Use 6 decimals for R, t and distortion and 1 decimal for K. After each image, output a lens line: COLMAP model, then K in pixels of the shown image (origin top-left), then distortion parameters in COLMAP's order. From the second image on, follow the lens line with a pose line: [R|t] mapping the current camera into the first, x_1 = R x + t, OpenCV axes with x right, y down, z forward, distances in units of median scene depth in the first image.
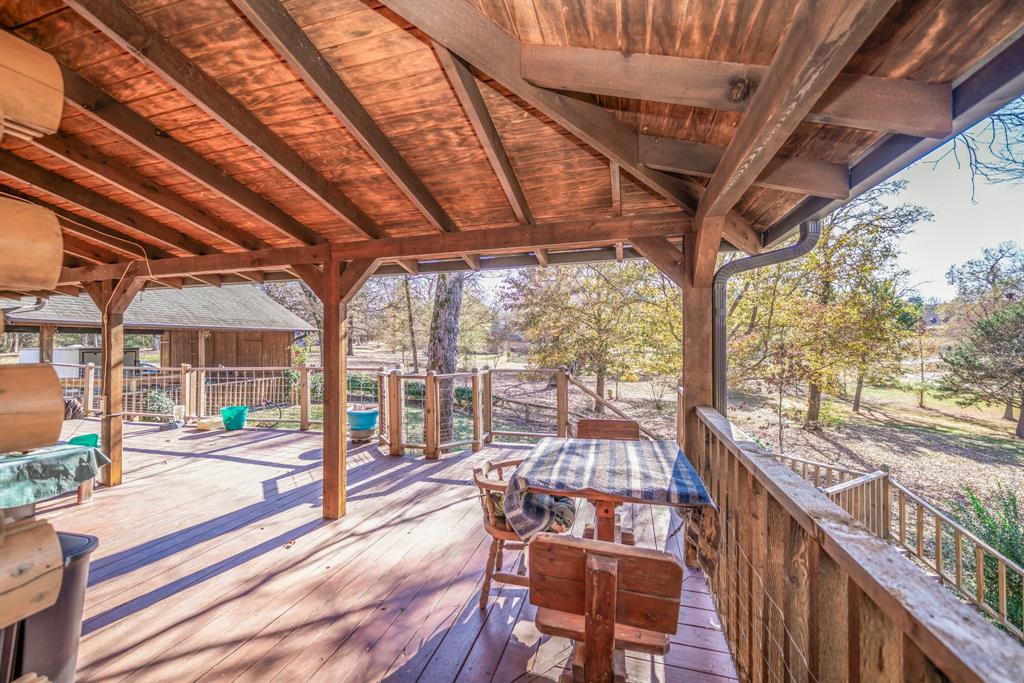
lens RADIAL K [[397.6, 0, 510.7], [0, 397.6, 338.7], [0, 0, 1]] dist [-0.006165, 0.000723]
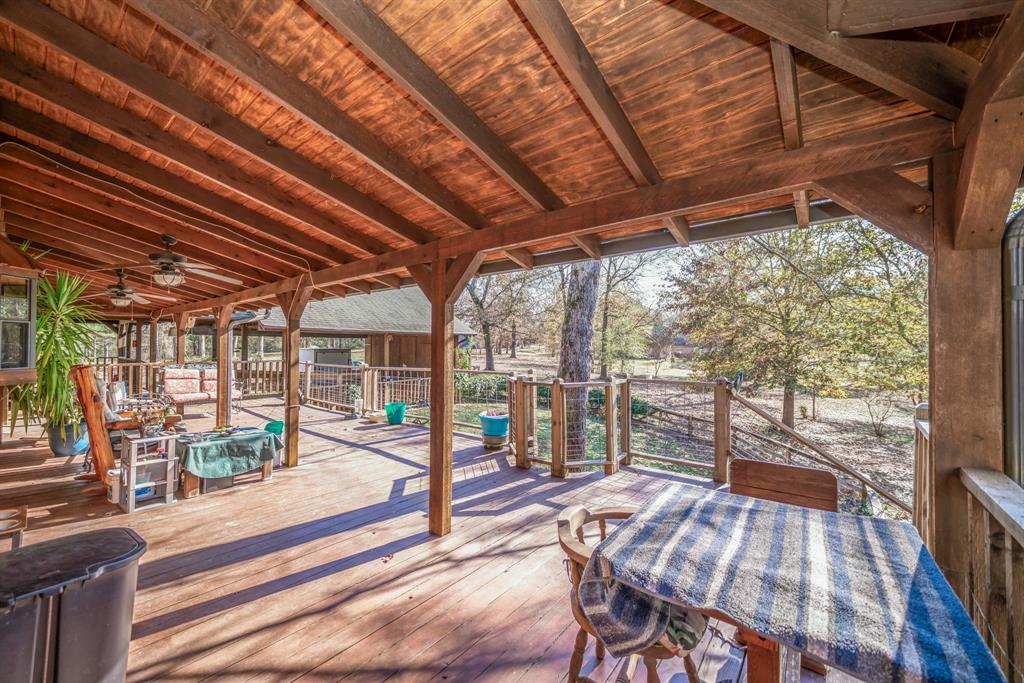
lens RADIAL K [[397.6, 0, 521.0], [0, 397.6, 341.2], [0, 0, 1]] dist [-0.006165, 0.000723]
pose [[0.928626, 0.002433, -0.371008, 0.079762], [-0.003711, 0.999989, -0.002731, 0.000576], [0.370998, 0.003913, 0.928626, 0.204300]]
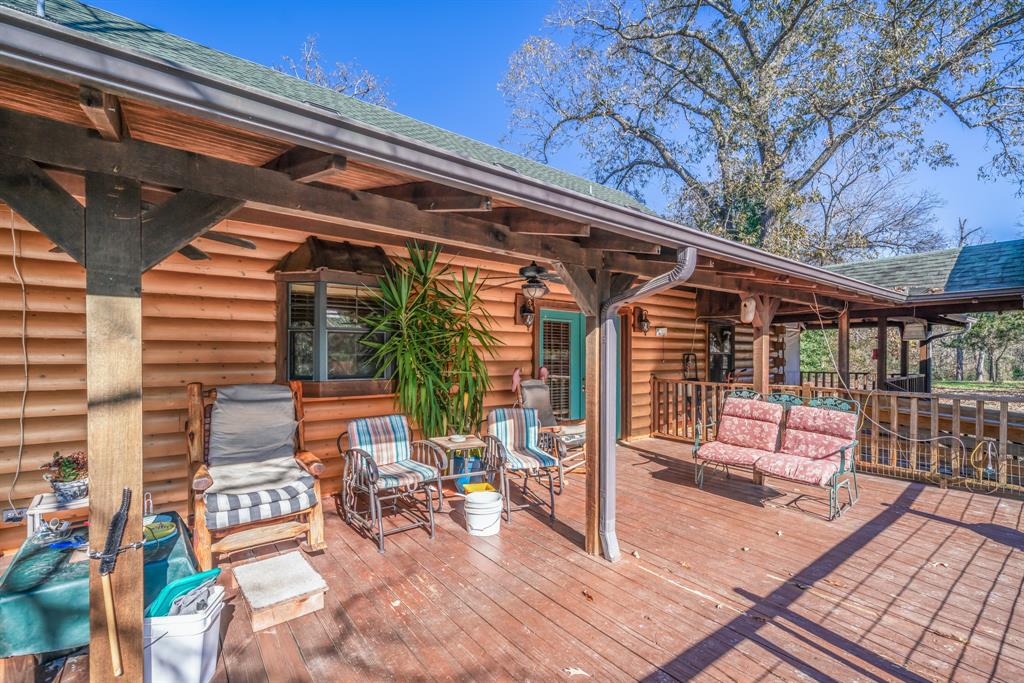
lens RADIAL K [[440.6, 0, 512.2], [0, 440.6, 358.5], [0, 0, 1]] dist [0.003585, 0.000506]
pose [[-0.598905, 0.006874, -0.800791, -1.054710], [0.005253, 0.999975, 0.004655, 0.019114], [0.800803, -0.001418, -0.598926, 1.887117]]
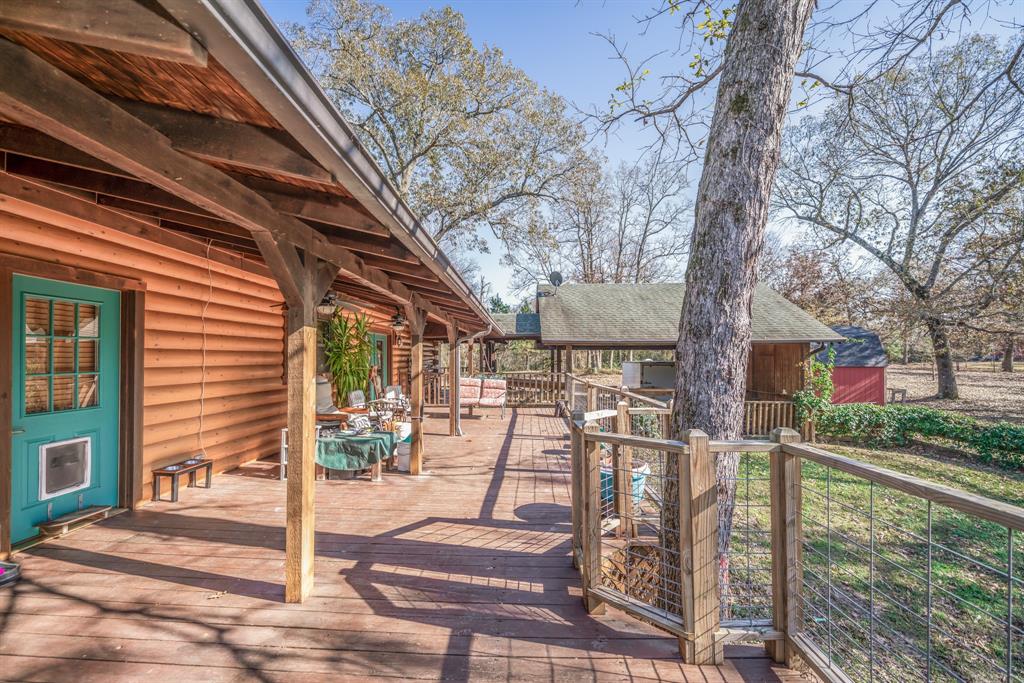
lens RADIAL K [[414.5, 0, 502.4], [0, 414.5, 355.2], [0, 0, 1]] dist [-0.003648, -0.000335]
pose [[0.222414, -0.003474, -0.974946, 0.398583], [0.009700, 0.999952, -0.001350, 0.001876], [0.974904, -0.009157, 0.222437, 1.204085]]
